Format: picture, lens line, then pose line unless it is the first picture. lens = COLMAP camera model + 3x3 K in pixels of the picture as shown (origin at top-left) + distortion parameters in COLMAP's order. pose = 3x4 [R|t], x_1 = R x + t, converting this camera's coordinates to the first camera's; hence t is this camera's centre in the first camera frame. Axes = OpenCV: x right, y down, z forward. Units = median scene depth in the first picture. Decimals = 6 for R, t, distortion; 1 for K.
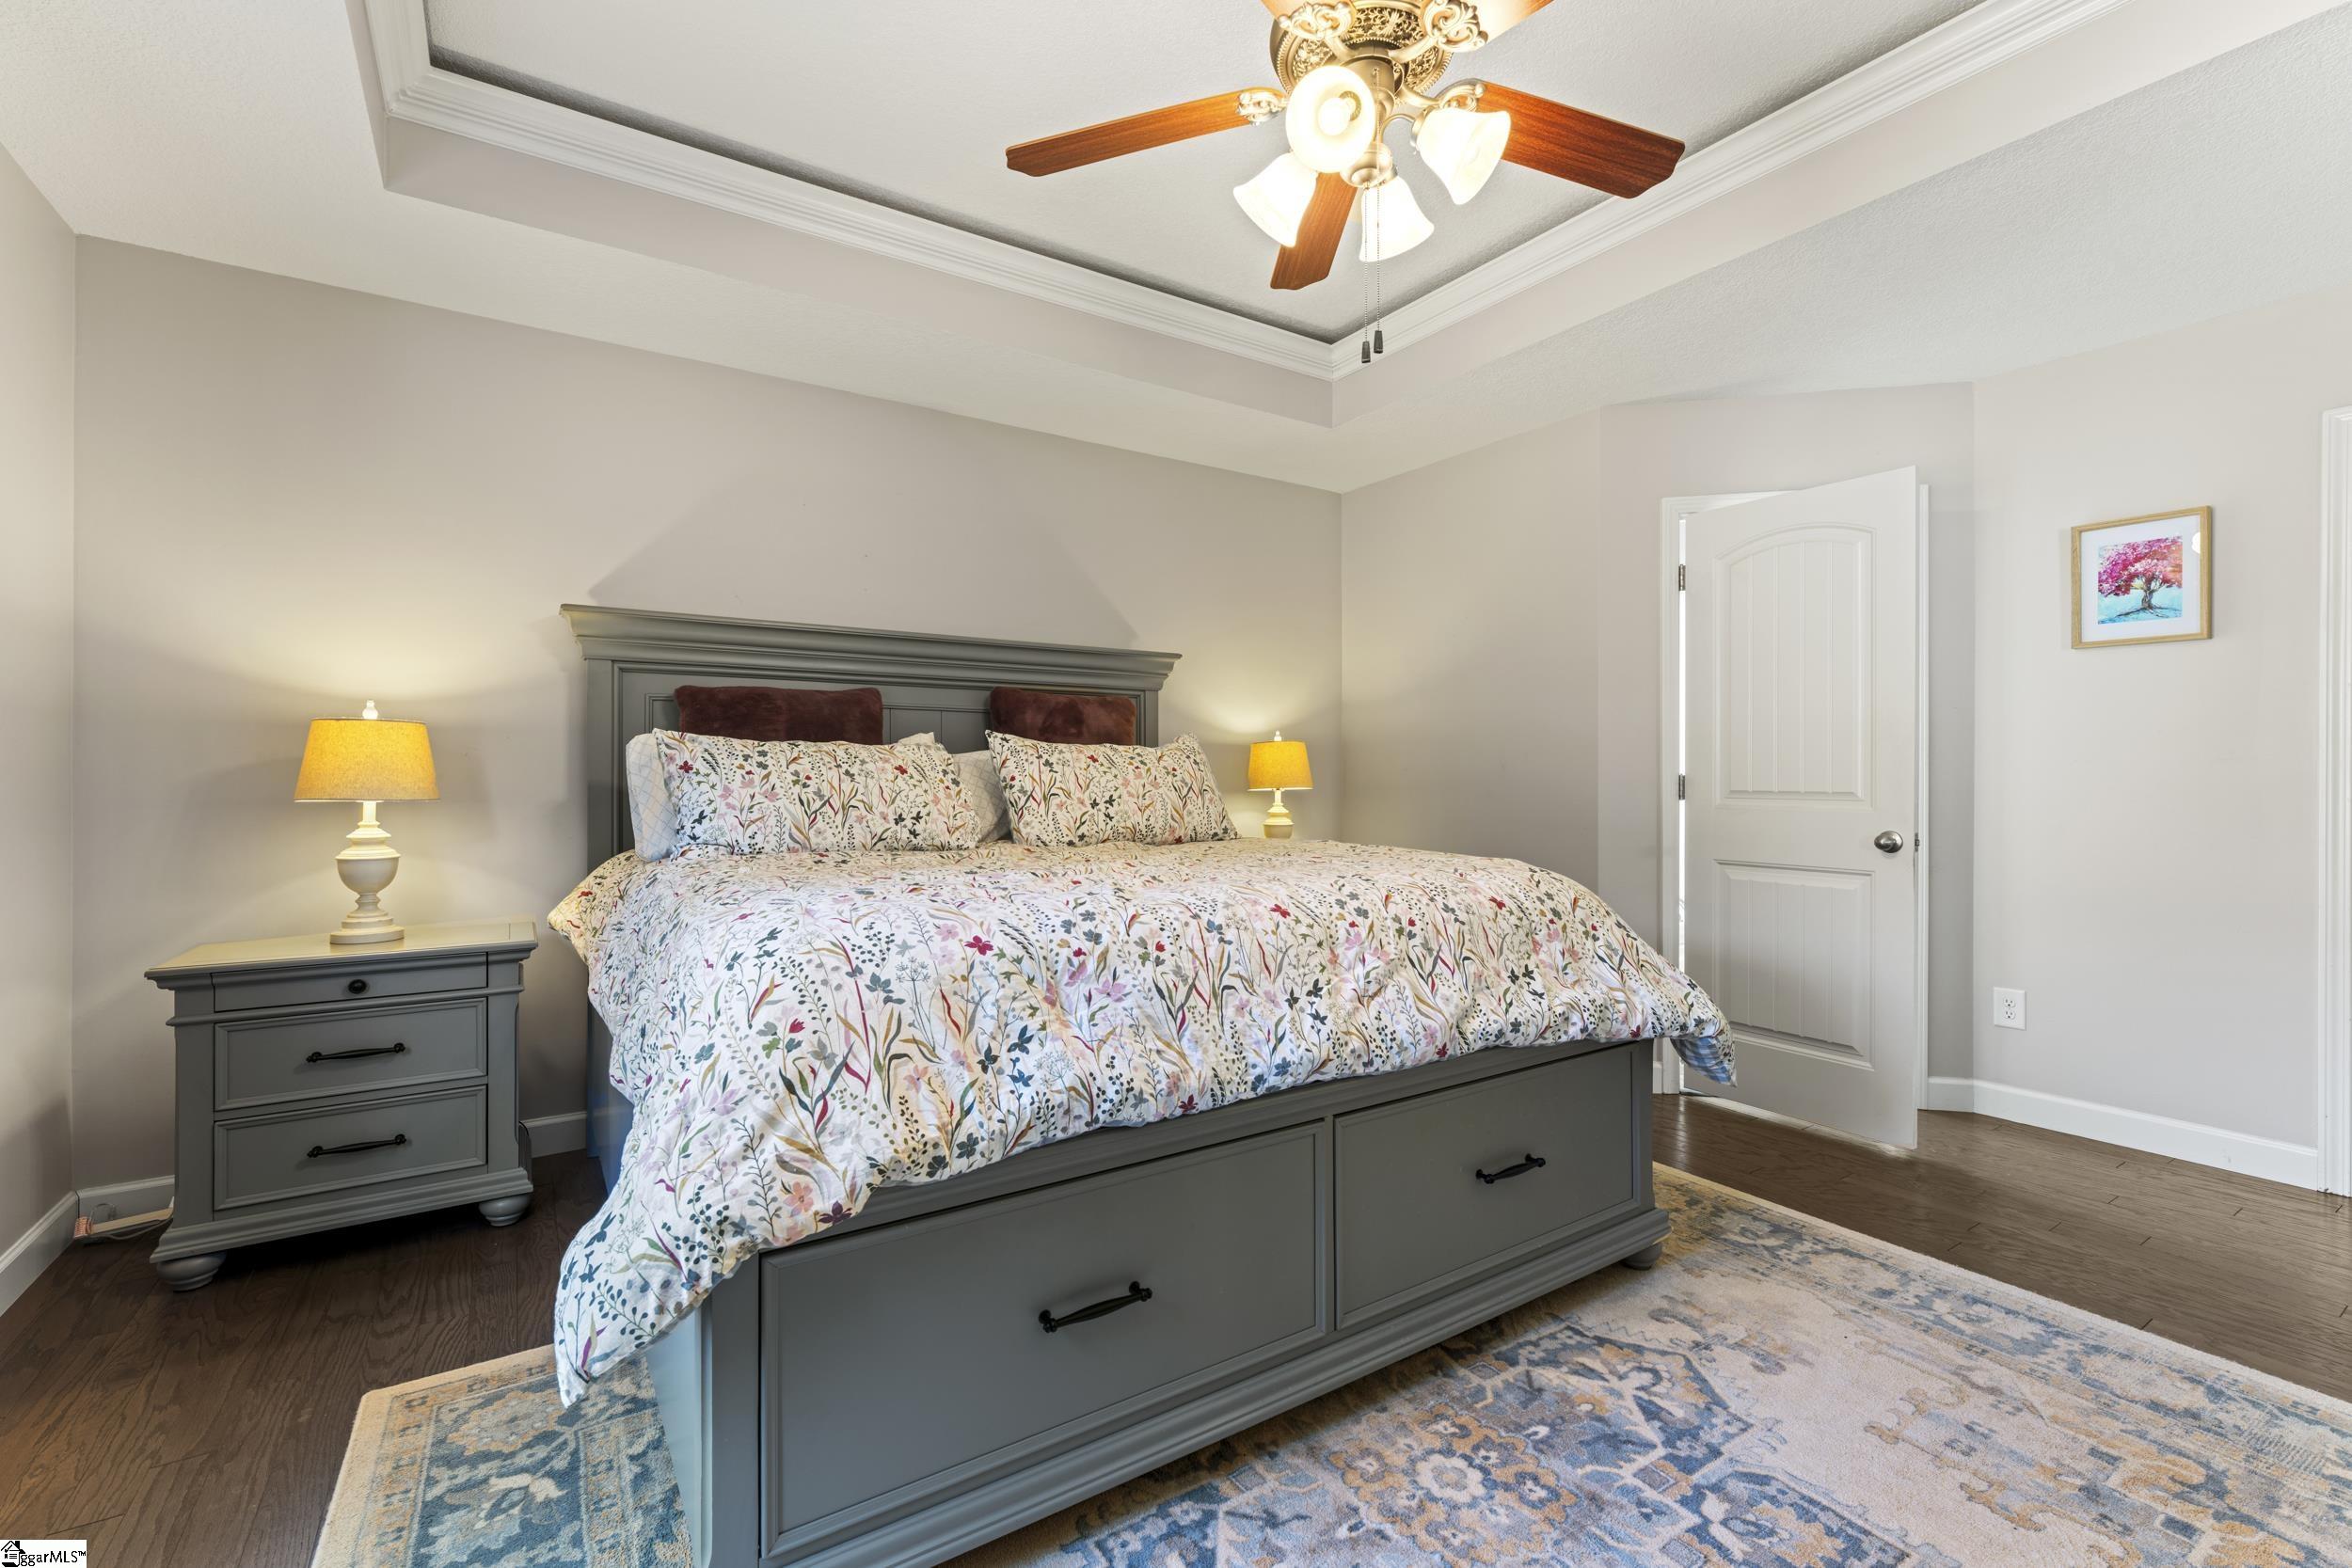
lens RADIAL K [[1016.4, 0, 1163.8], [0, 1016.4, 780.3], [0, 0, 1]] dist [-0.001874, 0.000277]
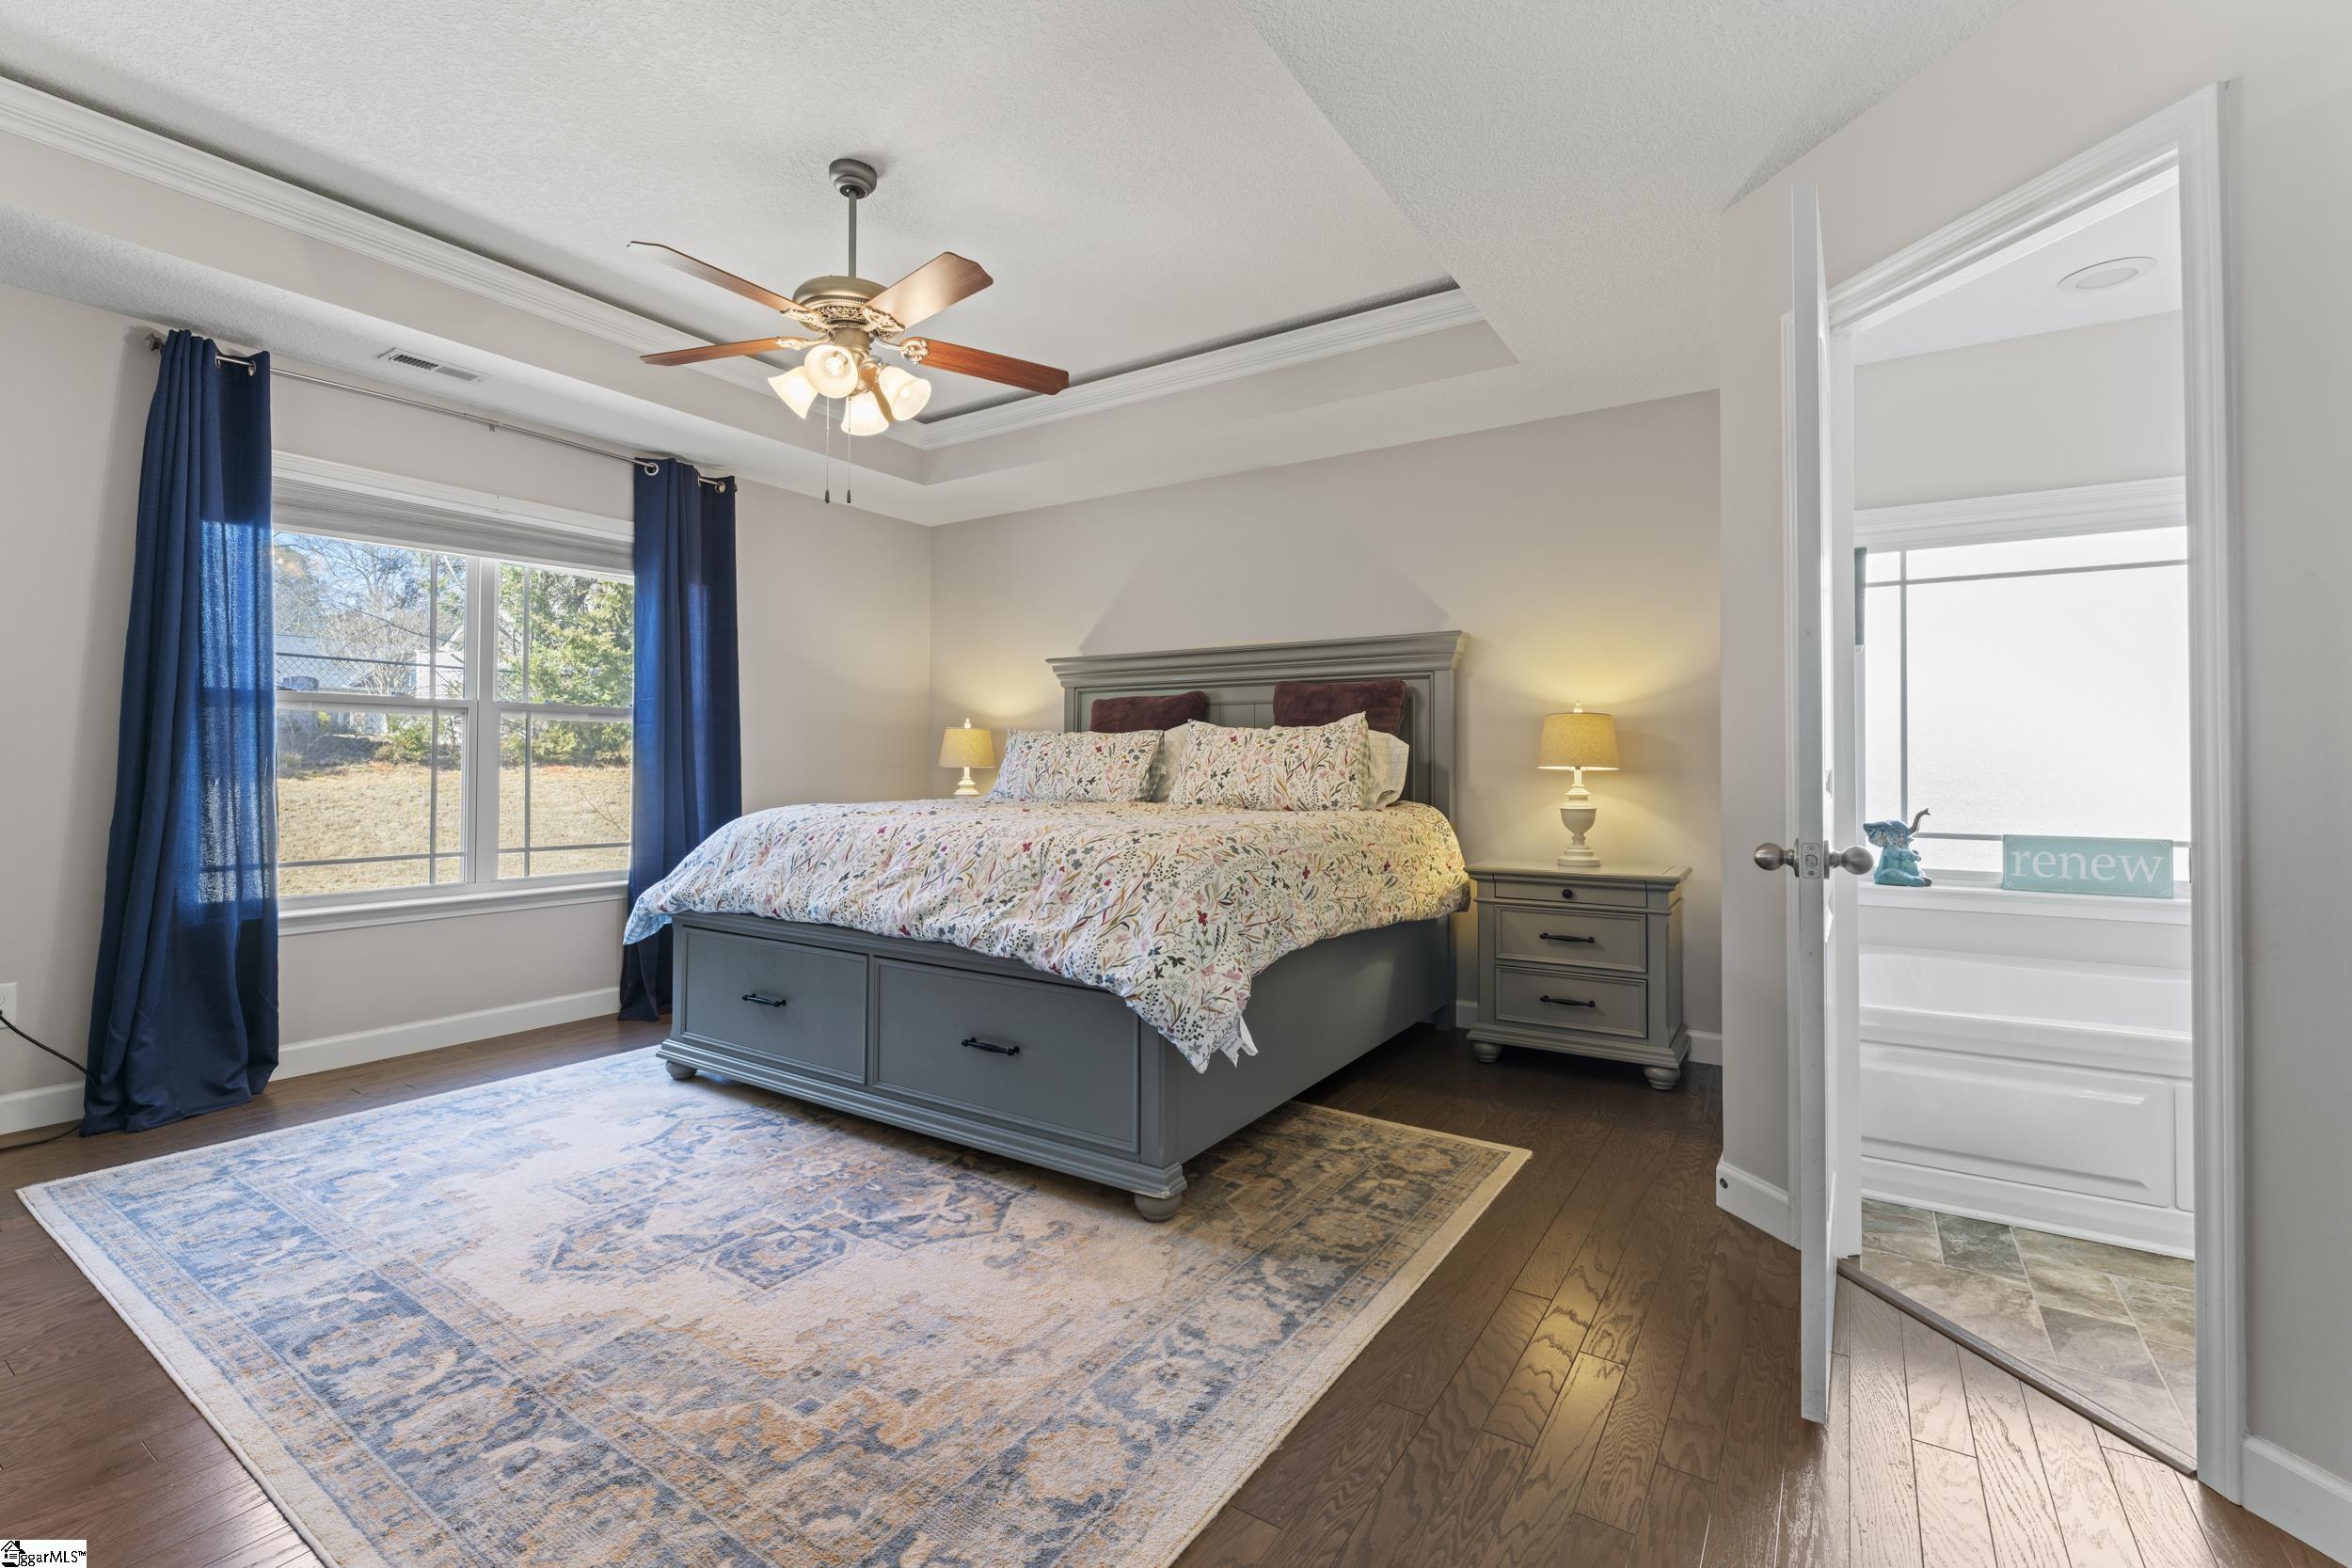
lens RADIAL K [[1016.4, 0, 1145.2], [0, 1016.4, 755.4], [0, 0, 1]] dist [-0.001874, 0.000277]
pose [[0.391357, -0.006184, -0.920218, 1.701587], [-0.005134, 0.999947, -0.008903, 0.017067], [0.920225, 0.008209, 0.391305, 0.696309]]
